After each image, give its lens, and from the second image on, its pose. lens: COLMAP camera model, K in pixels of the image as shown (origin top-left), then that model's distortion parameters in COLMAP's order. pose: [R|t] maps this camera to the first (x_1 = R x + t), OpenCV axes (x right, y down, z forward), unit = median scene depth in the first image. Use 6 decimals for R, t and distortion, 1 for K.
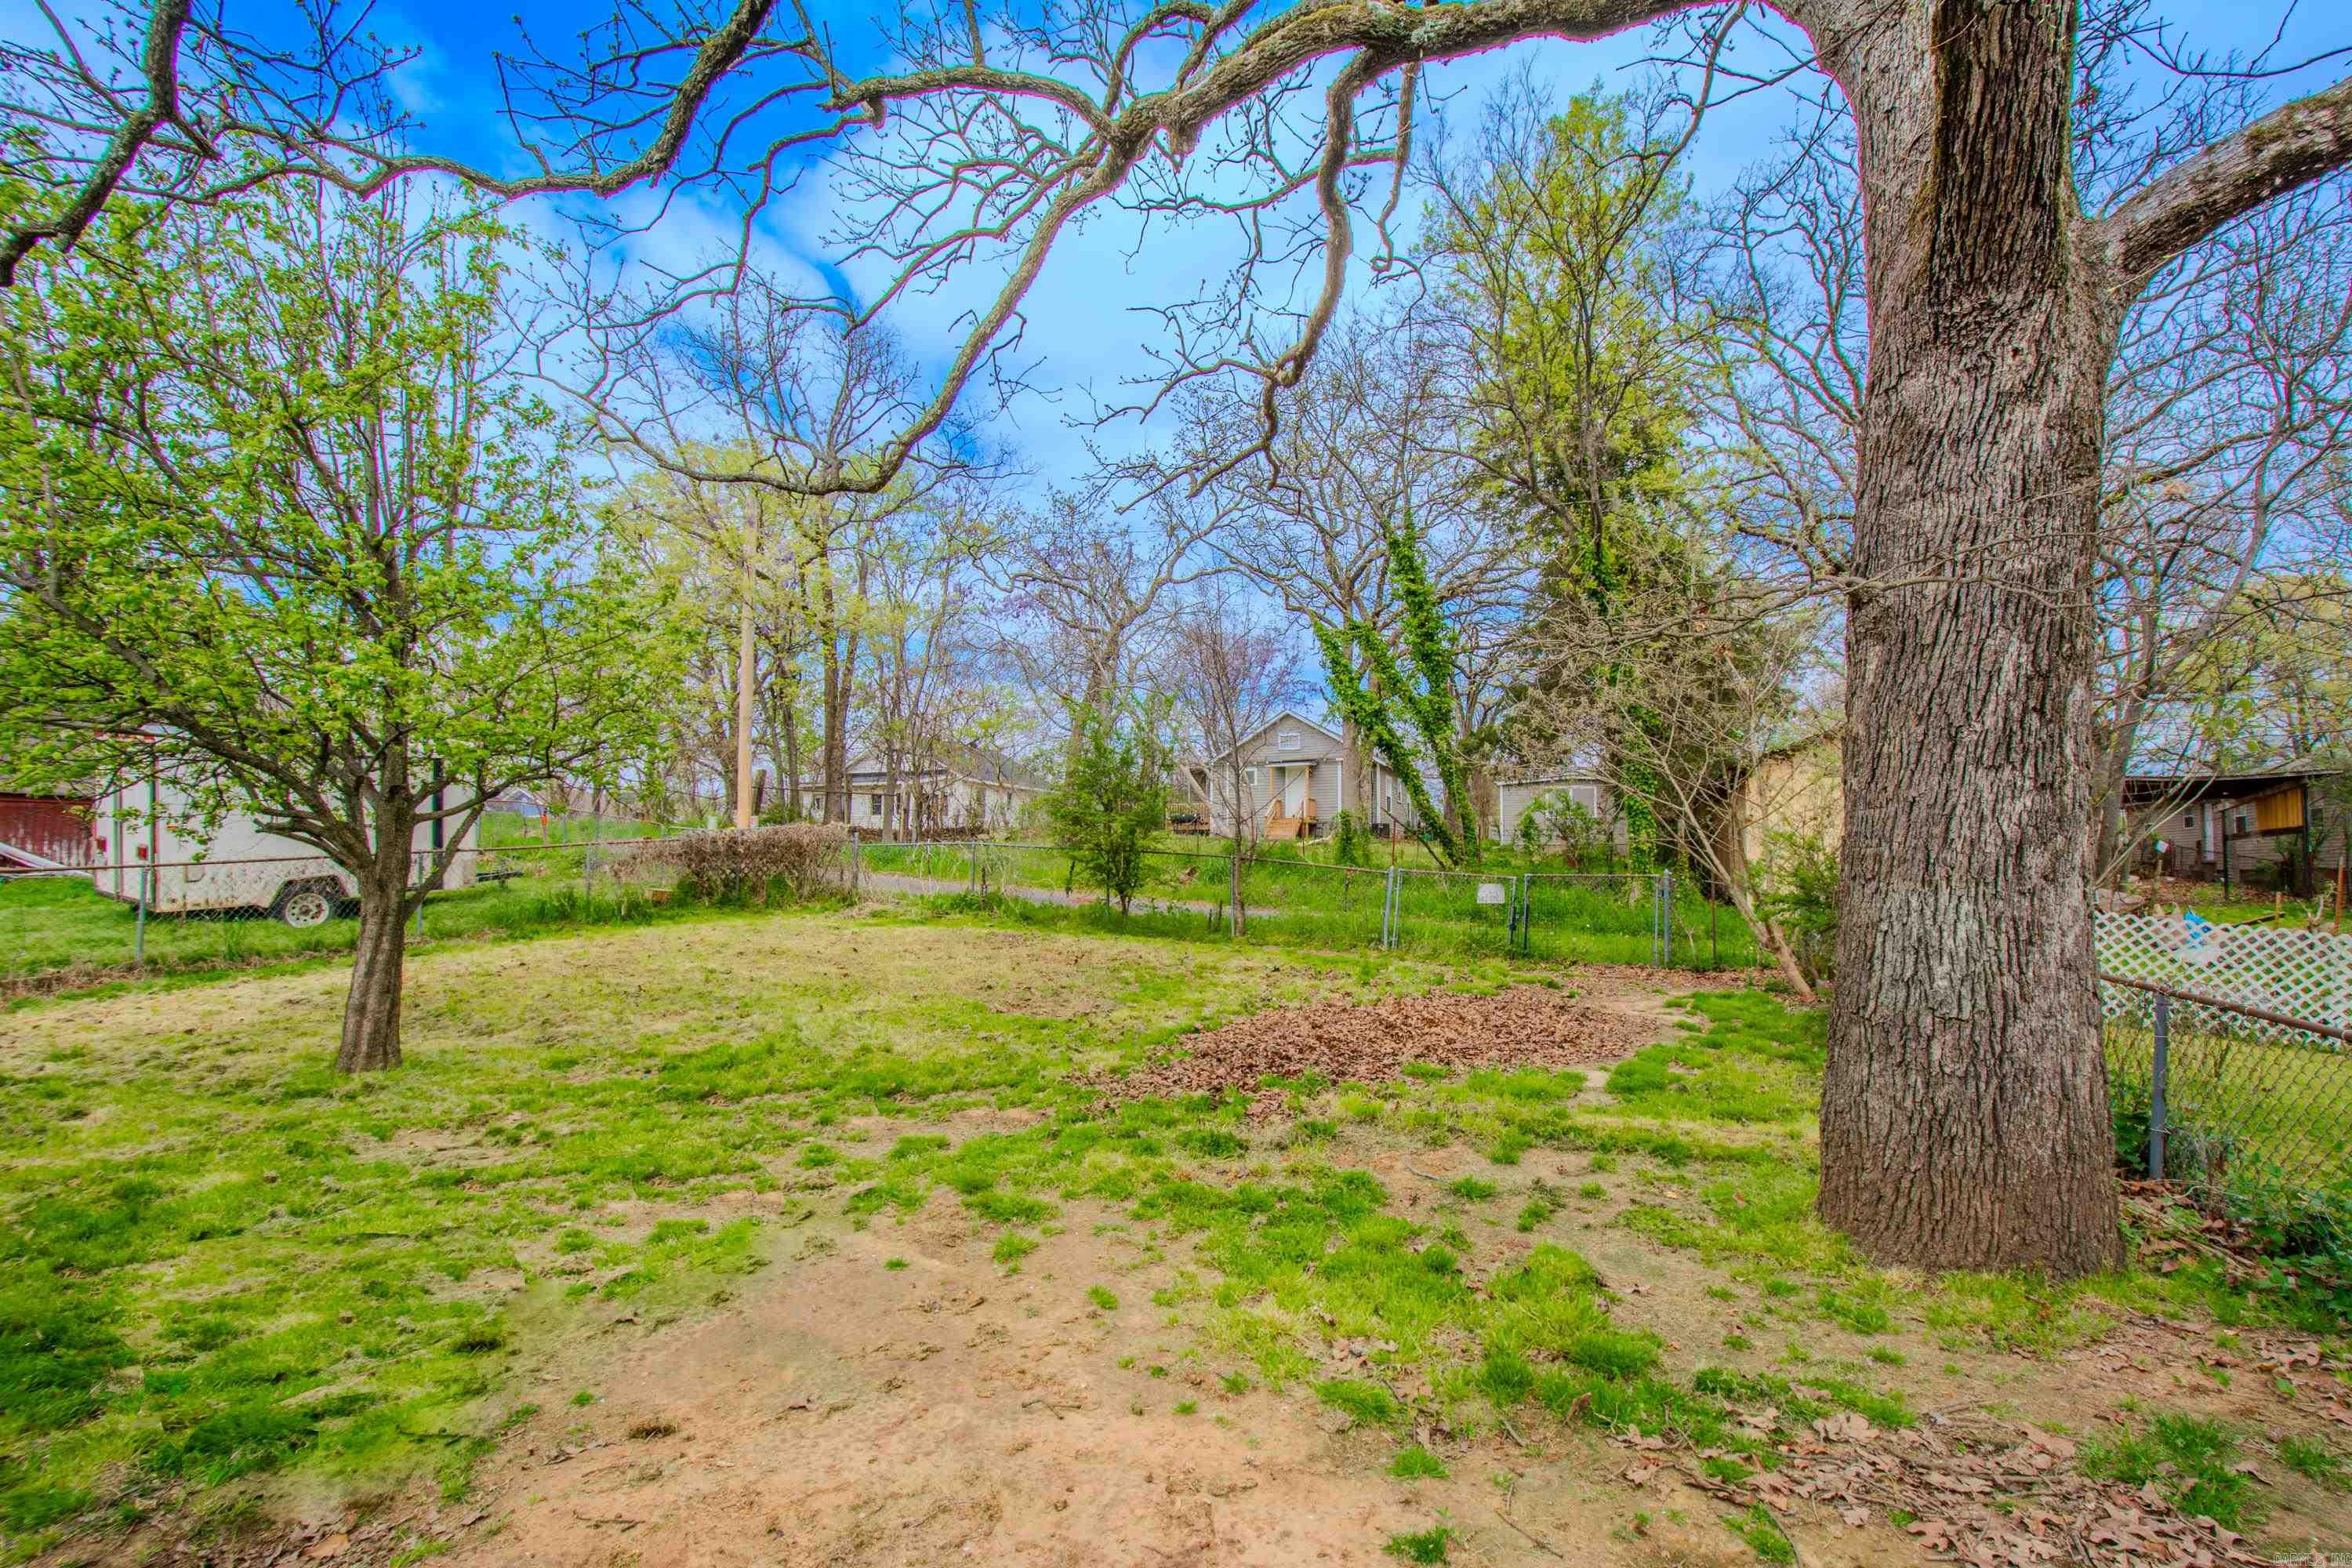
lens RADIAL K [[1028.0, 0, 1212.3], [0, 1028.0, 823.5], [0, 0, 1]] dist [0.012024, -0.001323]
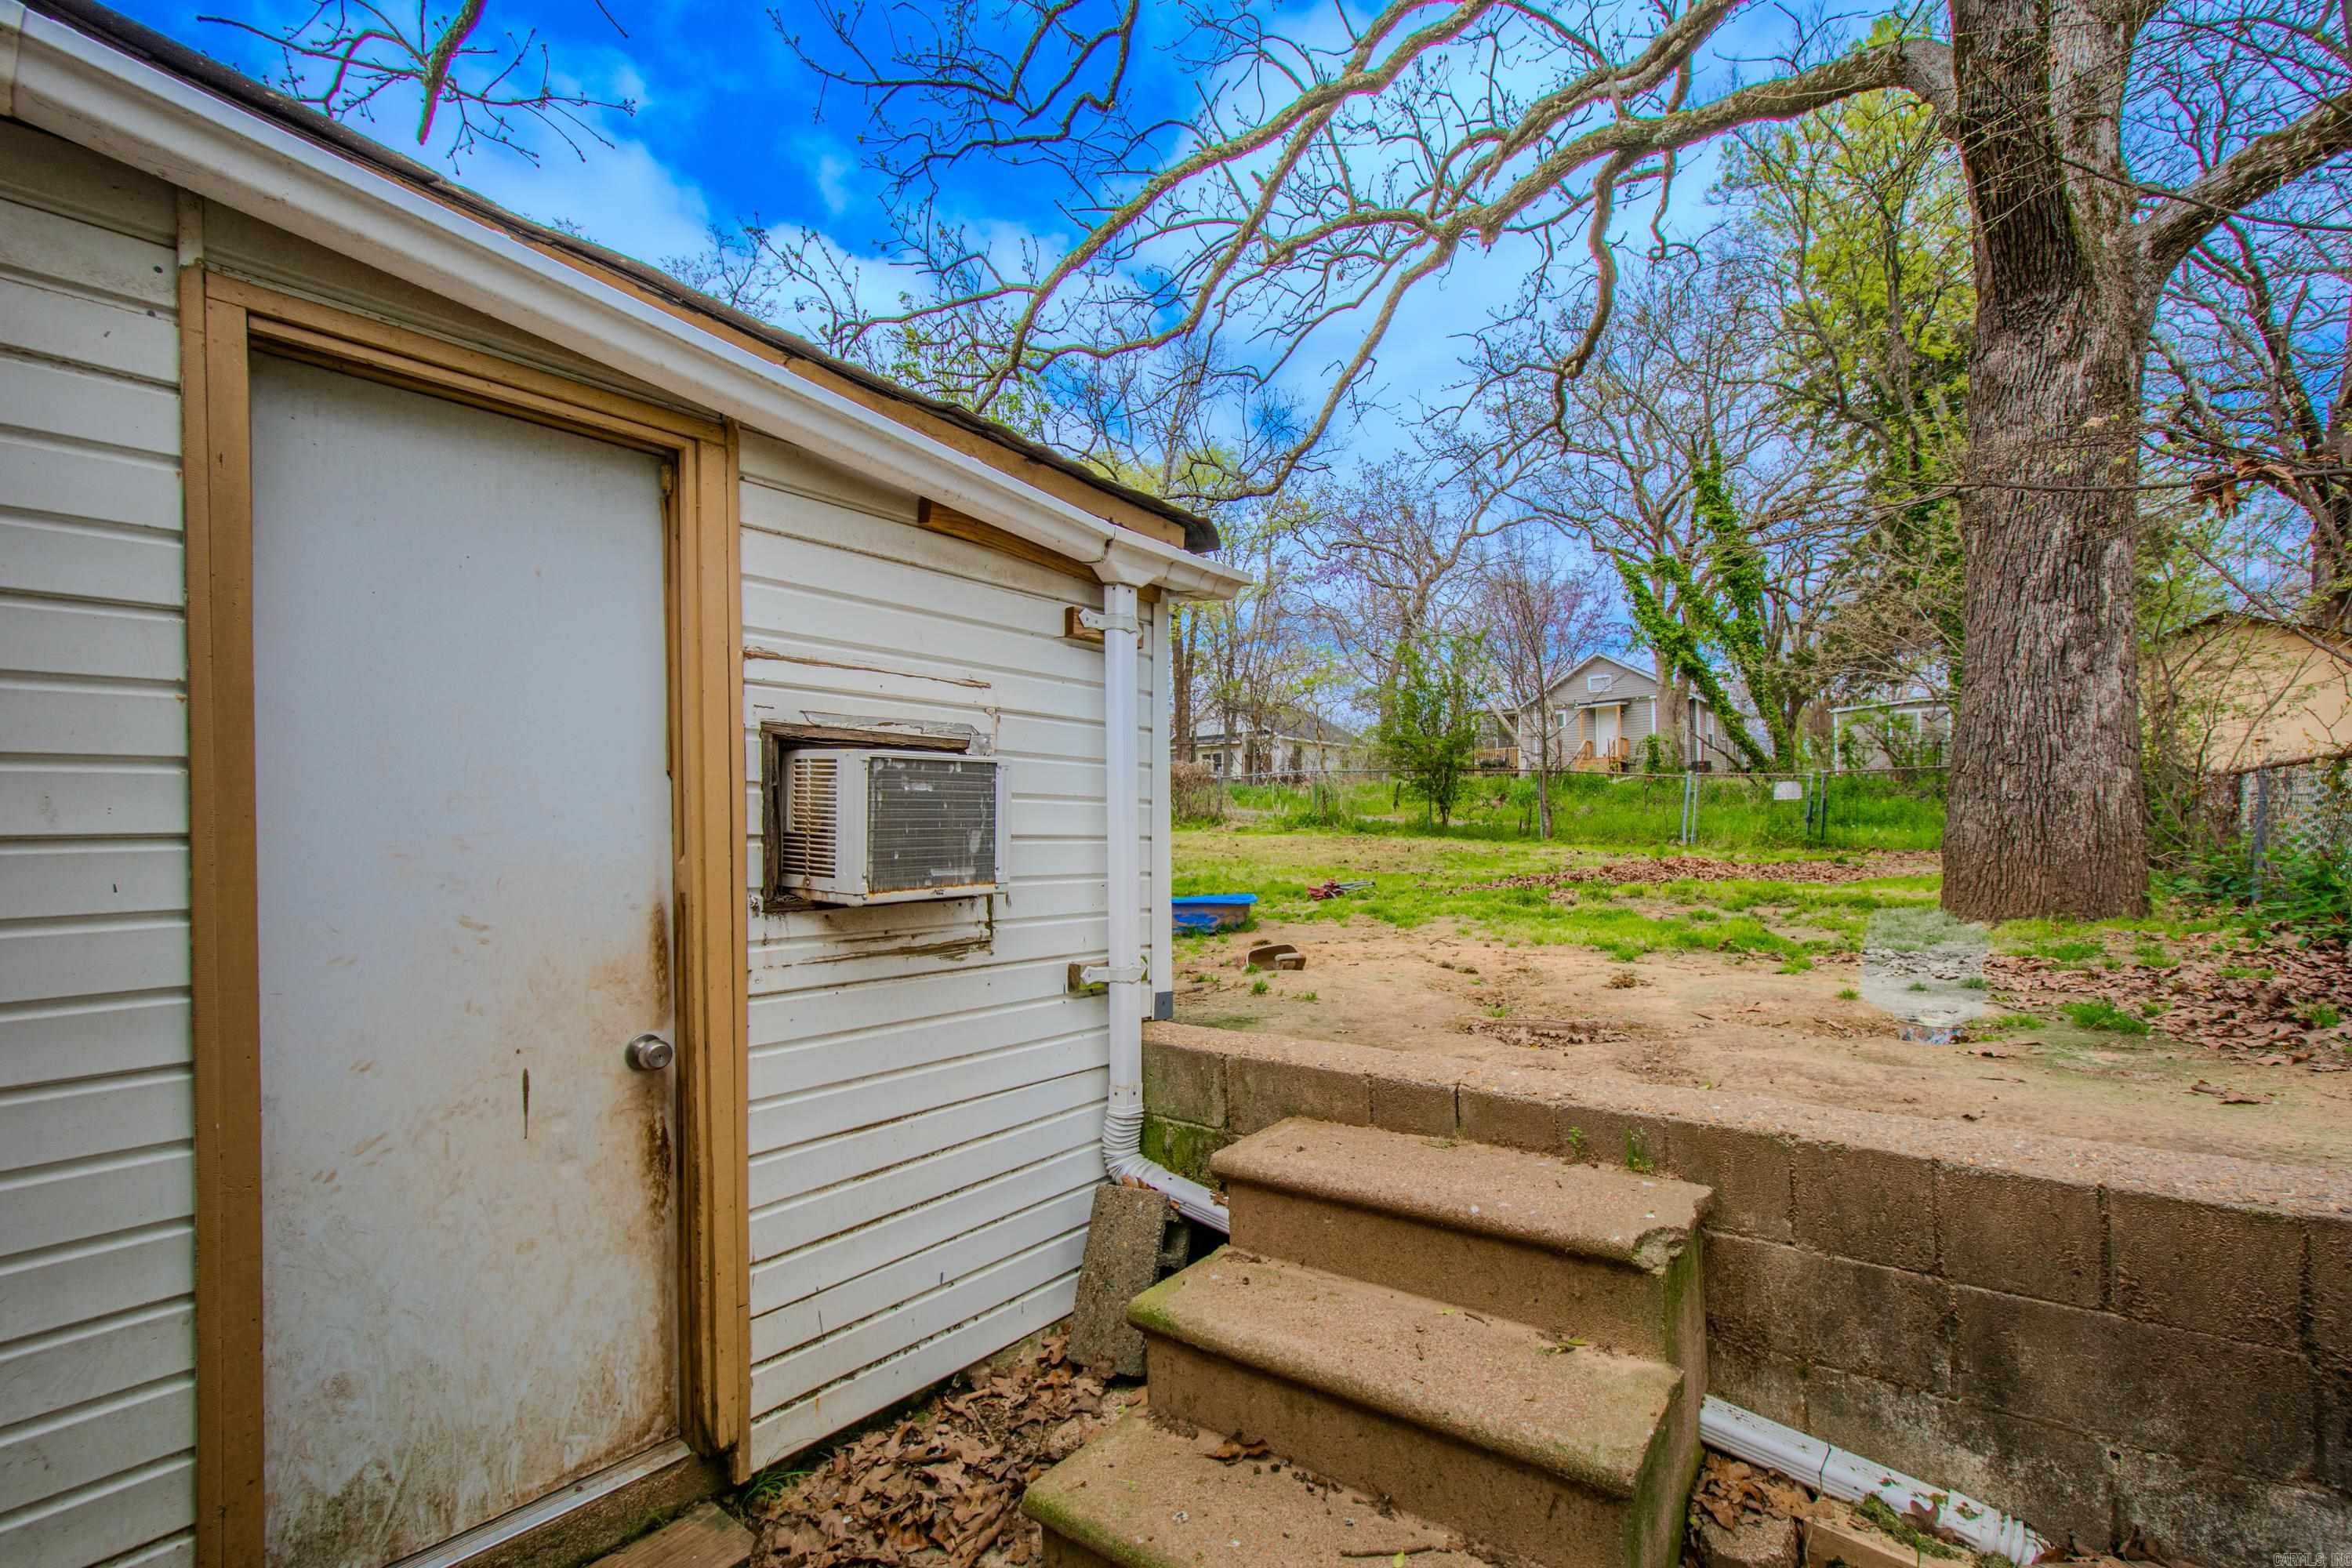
lens RADIAL K [[1028.0, 0, 1212.3], [0, 1028.0, 823.5], [0, 0, 1]] dist [0.012024, -0.001323]
pose [[0.957255, -0.021758, -0.288427, -0.000364], [0.031098, 0.999129, 0.027839, 0.047841], [0.287570, -0.035619, 0.957097, -0.209148]]
